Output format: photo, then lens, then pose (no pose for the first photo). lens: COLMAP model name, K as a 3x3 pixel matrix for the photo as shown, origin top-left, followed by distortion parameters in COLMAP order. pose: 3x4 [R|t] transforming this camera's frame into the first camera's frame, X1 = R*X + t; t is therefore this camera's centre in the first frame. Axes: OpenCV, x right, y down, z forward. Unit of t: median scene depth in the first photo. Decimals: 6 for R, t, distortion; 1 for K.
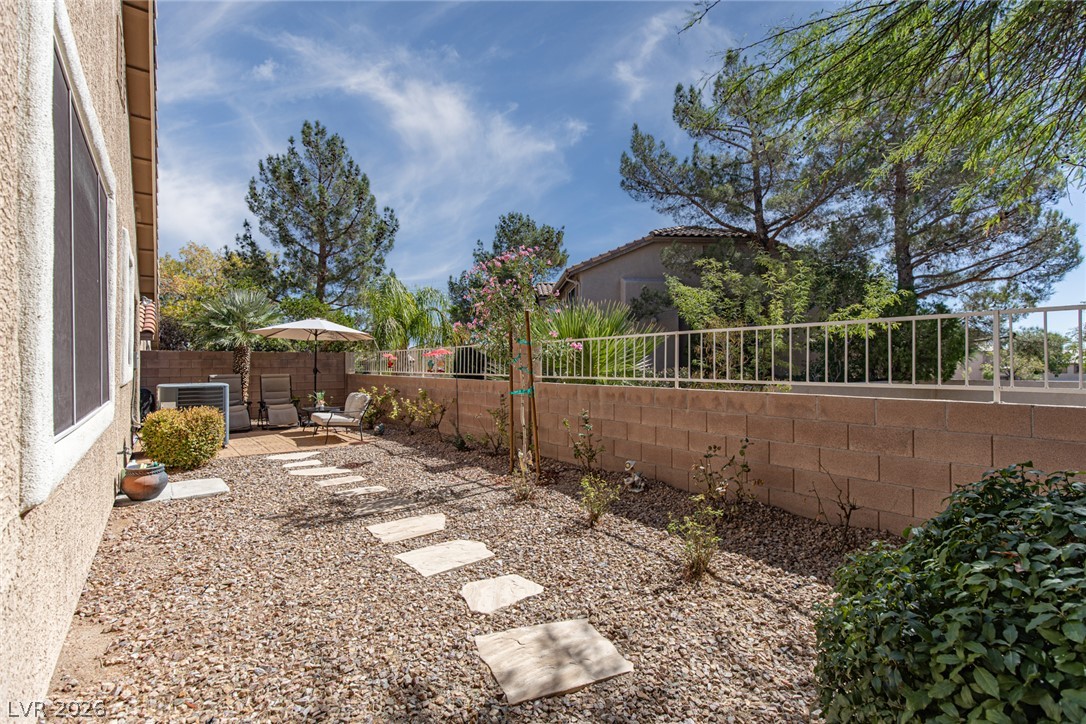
lens RADIAL K [[491.8, 0, 544.6], [0, 491.8, 364.8], [0, 0, 1]] dist [0.003363, -0.000120]
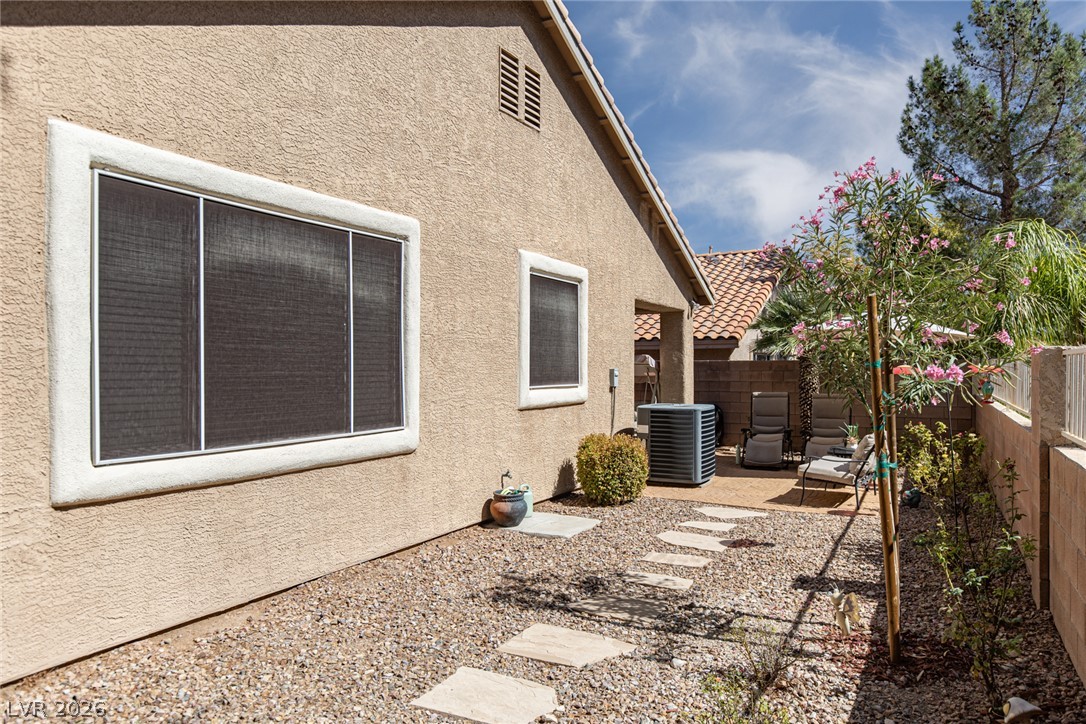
lens RADIAL K [[723.2, 0, 544.1], [0, 723.2, 362.5], [0, 0, 1]] dist [-0.006367, -0.001586]
pose [[0.391654, 0.000044, -0.920113, 0.556767], [-0.002201, 0.999997, -0.000889, -0.054085], [0.920110, 0.002373, 0.391653, 0.503972]]
